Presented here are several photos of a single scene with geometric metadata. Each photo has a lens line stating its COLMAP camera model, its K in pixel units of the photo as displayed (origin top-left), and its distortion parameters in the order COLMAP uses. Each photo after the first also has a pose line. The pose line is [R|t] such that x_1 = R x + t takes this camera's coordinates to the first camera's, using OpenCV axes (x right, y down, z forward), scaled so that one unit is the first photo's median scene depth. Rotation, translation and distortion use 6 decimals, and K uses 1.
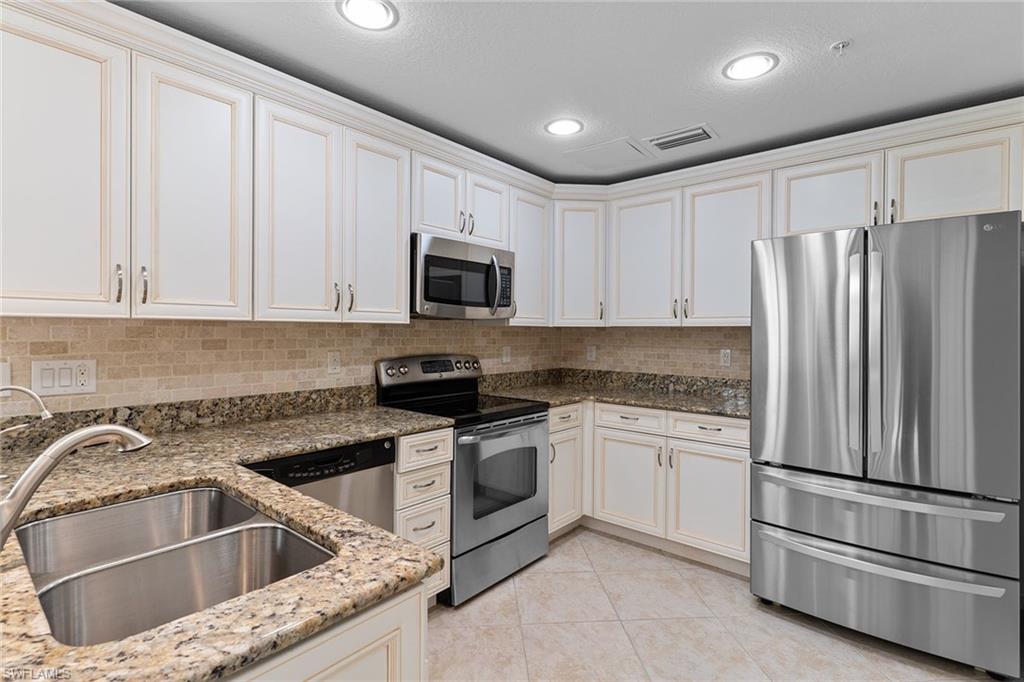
lens RADIAL K [[483.3, 0, 508.6], [0, 483.3, 338.1], [0, 0, 1]] dist [-0.000915, -0.000043]
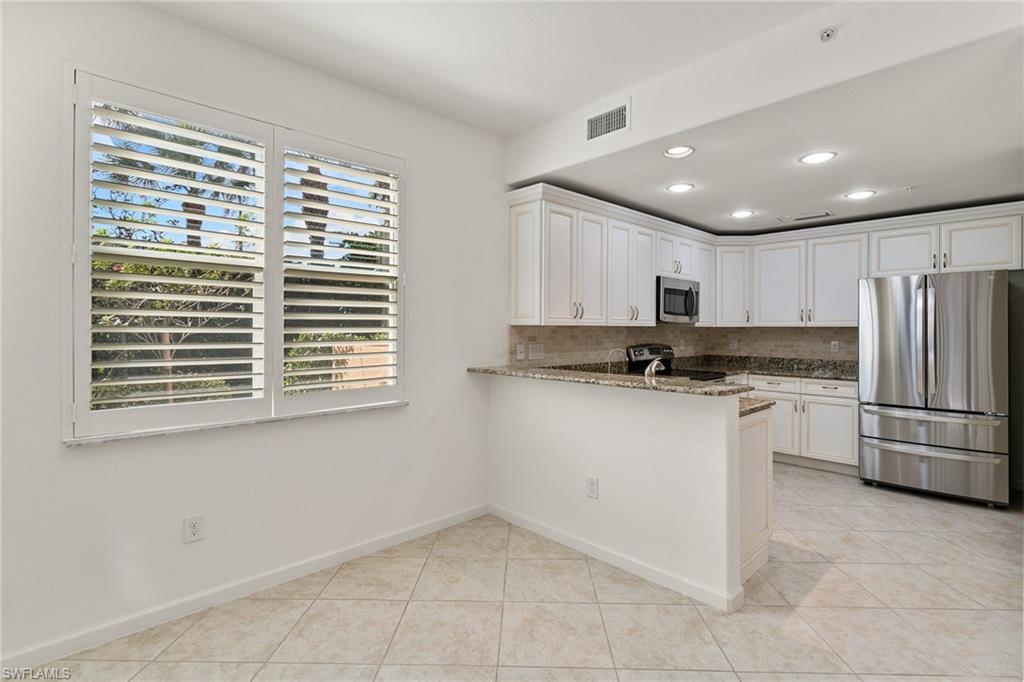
lens RADIAL K [[493.5, 0, 508.6], [0, 493.5, 333.3], [0, 0, 1]] dist [0.001602, 0.000146]
pose [[0.995410, -0.002683, -0.095664, -0.547704], [0.002204, 0.999985, -0.005106, 0.004282], [0.095676, 0.004871, 0.995401, -0.842759]]
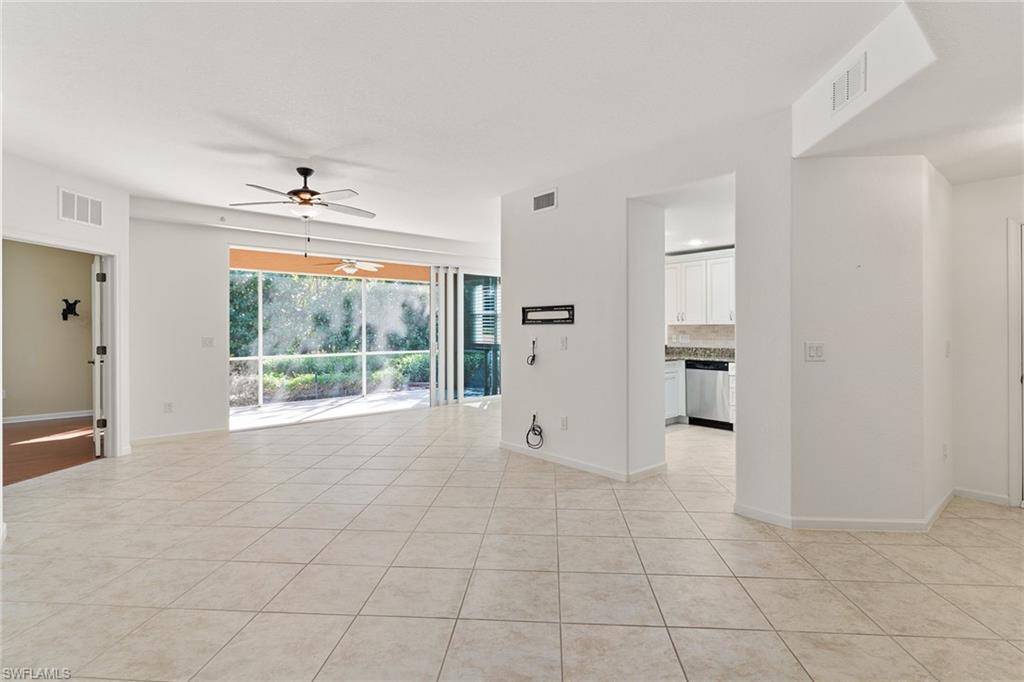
lens RADIAL K [[497.0, 0, 517.5], [0, 497.0, 326.4], [0, 0, 1]] dist [-0.002357, -0.000056]
pose [[-0.119302, -0.008454, -0.992822, 2.332439], [-0.008406, 0.999937, -0.007504, 0.011713], [0.992822, 0.007450, -0.119366, 0.050801]]
